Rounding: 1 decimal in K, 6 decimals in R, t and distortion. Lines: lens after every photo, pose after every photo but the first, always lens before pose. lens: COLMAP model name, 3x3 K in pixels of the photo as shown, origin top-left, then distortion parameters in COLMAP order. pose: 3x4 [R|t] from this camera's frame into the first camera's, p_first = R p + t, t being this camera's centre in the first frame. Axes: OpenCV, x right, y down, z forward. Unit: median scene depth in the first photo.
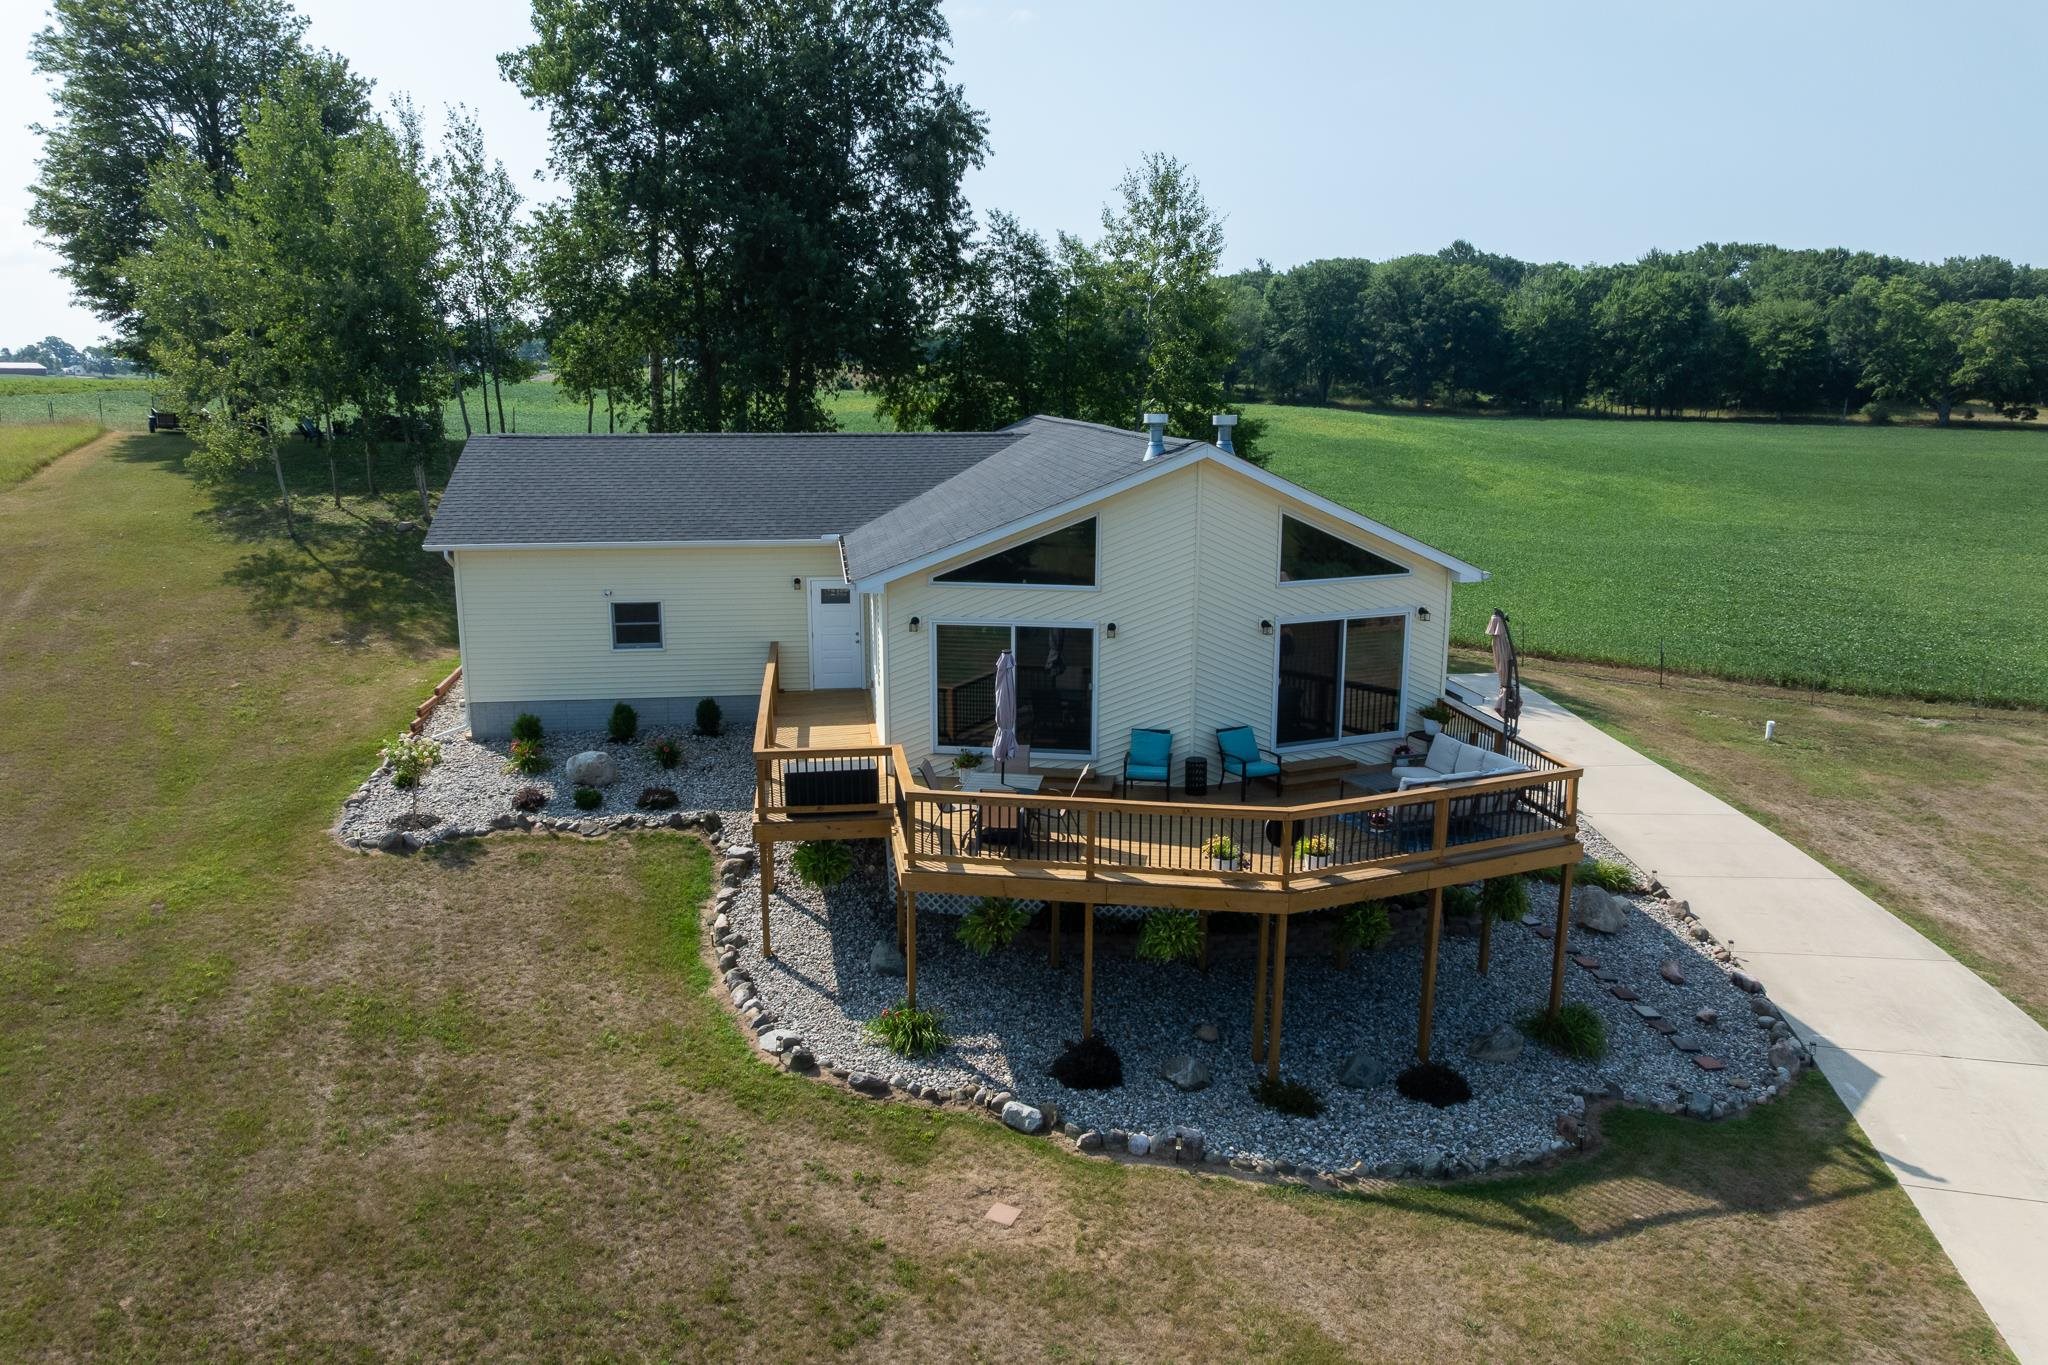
lens RADIAL K [[1452.6, 0, 1015.0], [0, 1452.6, 681.2], [0, 0, 1]] dist [-0.035960, 0.000684]
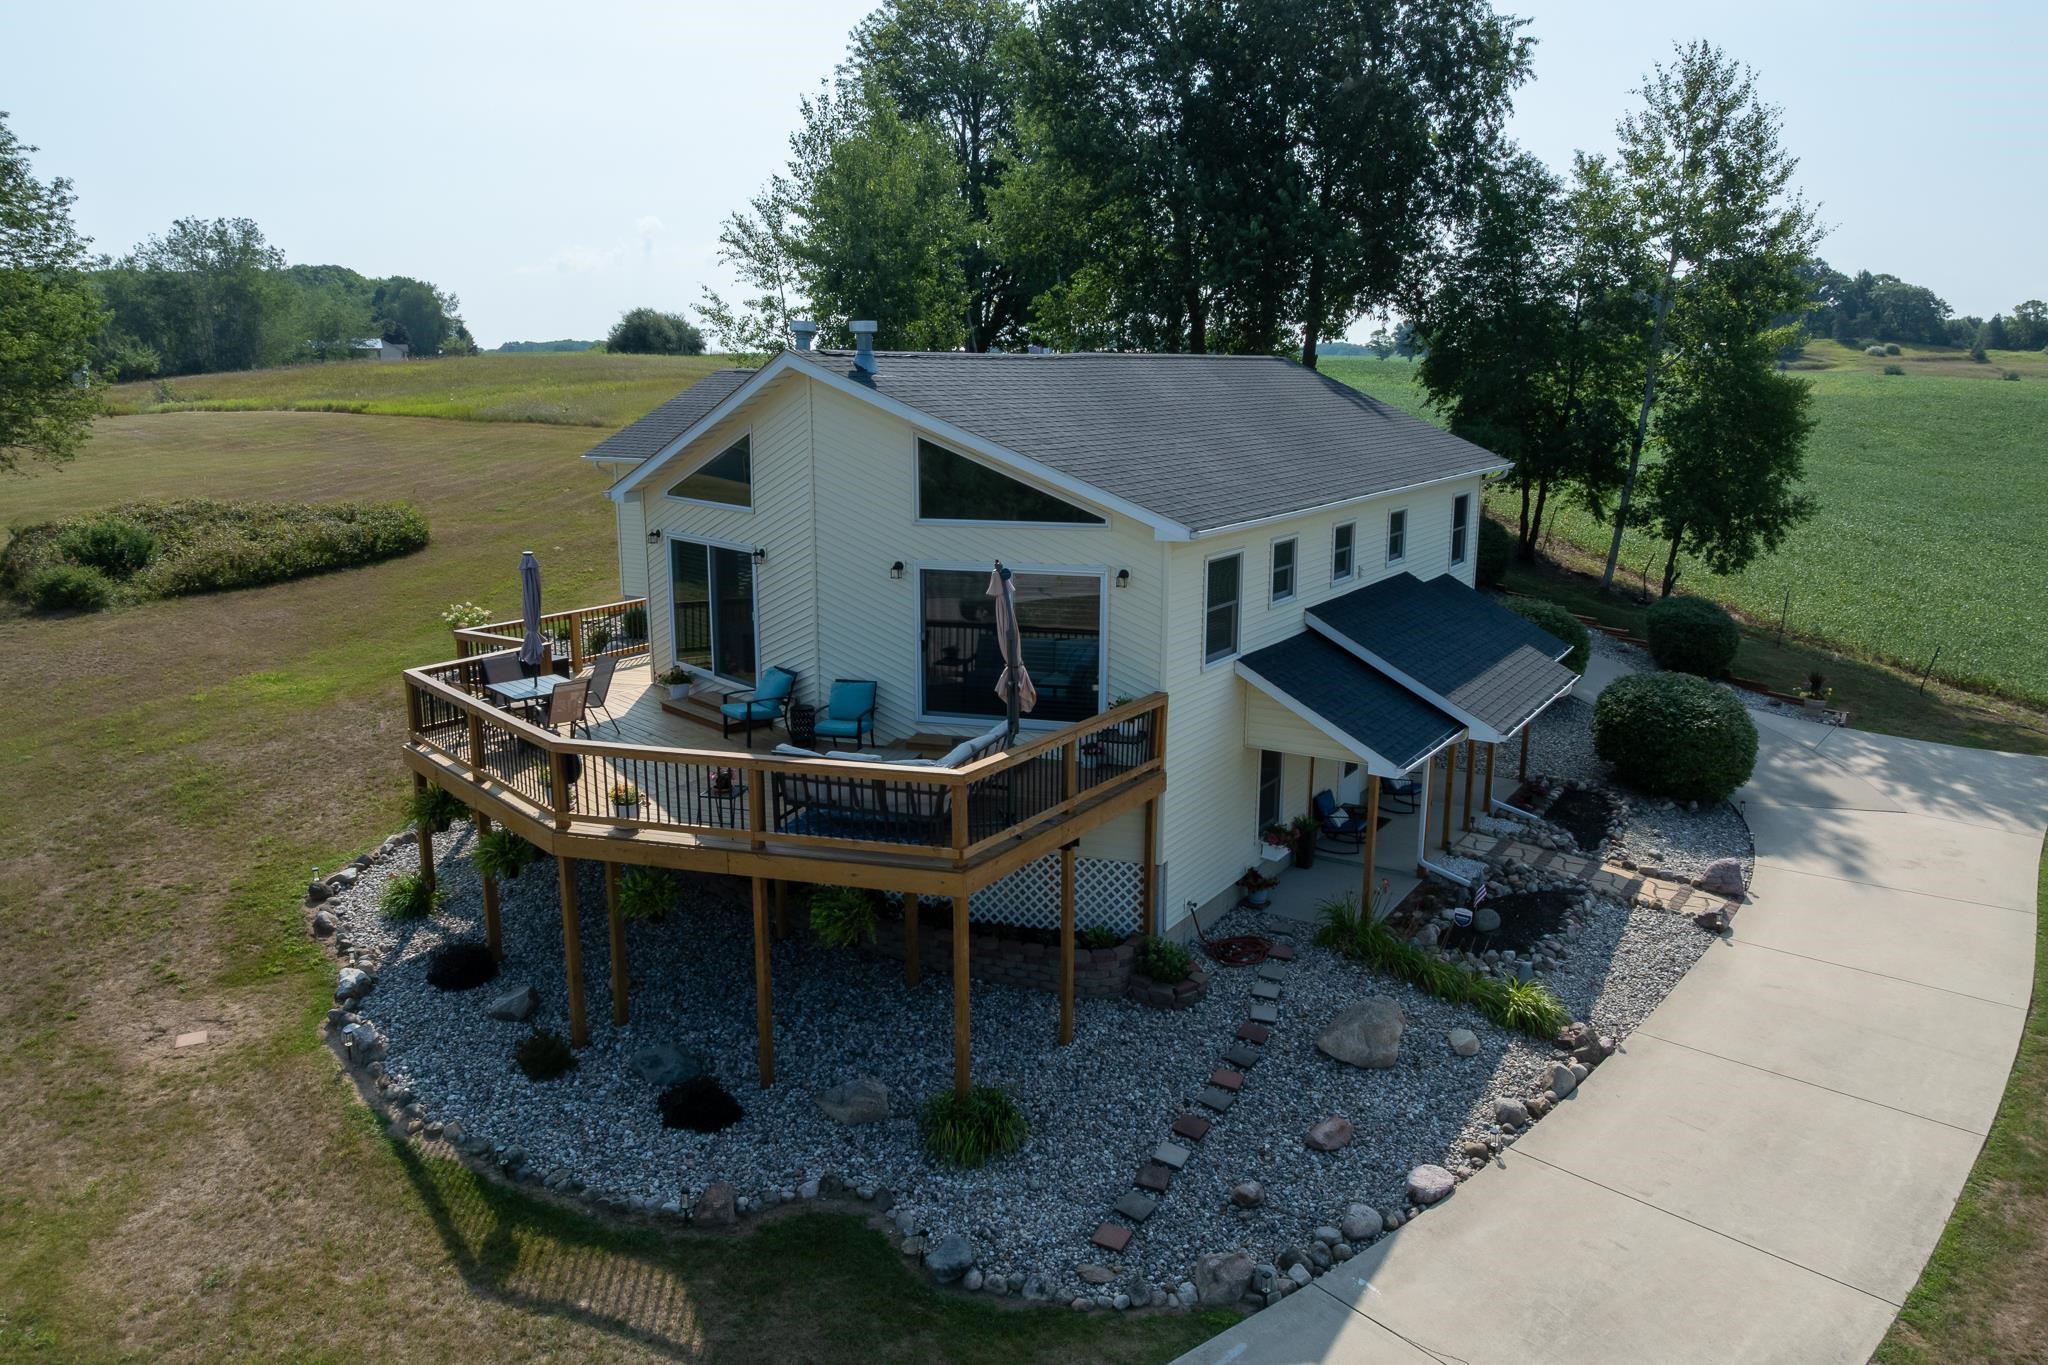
lens RADIAL K [[1452.6, 0, 1026.2], [0, 1452.6, 674.7], [0, 0, 1]] dist [-0.035960, 0.000684]
pose [[0.761049, 0.135714, -0.634340, 0.723447], [-0.131637, 0.989835, 0.053839, -0.029665], [0.635198, 0.042529, 0.771178, 0.358145]]
